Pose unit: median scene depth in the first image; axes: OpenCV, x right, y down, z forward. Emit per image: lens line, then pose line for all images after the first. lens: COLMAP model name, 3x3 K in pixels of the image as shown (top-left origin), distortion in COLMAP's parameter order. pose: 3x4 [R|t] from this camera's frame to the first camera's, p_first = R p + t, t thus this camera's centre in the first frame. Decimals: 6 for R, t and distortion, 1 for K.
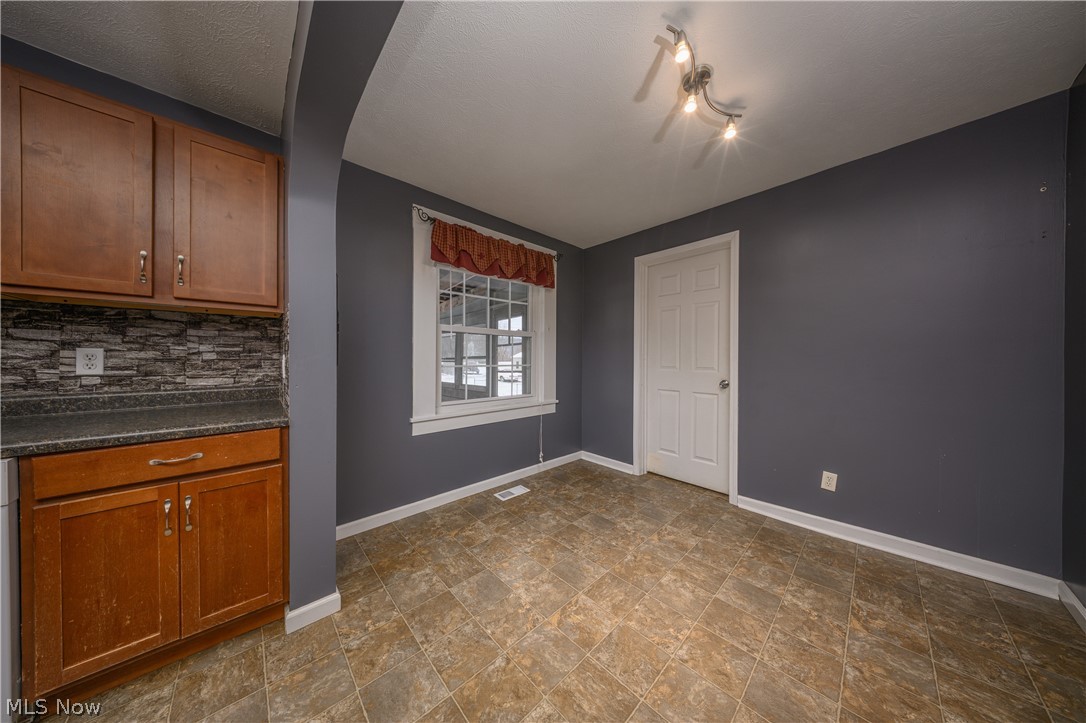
lens RADIAL K [[317.1, 0, 546.9], [0, 317.1, 362.5], [0, 0, 1]] dist [0.004121, -0.001111]
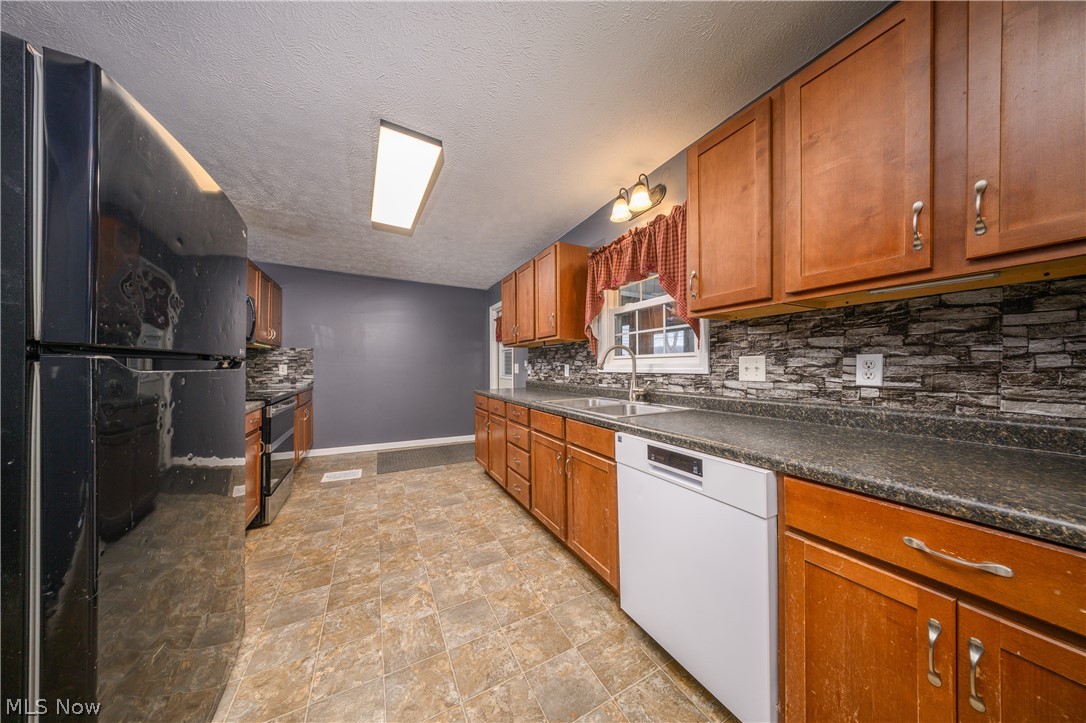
lens RADIAL K [[317.1, 0, 543.9], [0, 317.1, 367.7], [0, 0, 1]] dist [0.004121, -0.001111]
pose [[-0.280058, -0.003344, -0.959977, -0.378885], [-0.011199, 0.999937, -0.000216, 0.000618], [0.959918, 0.010690, -0.280078, 0.401522]]
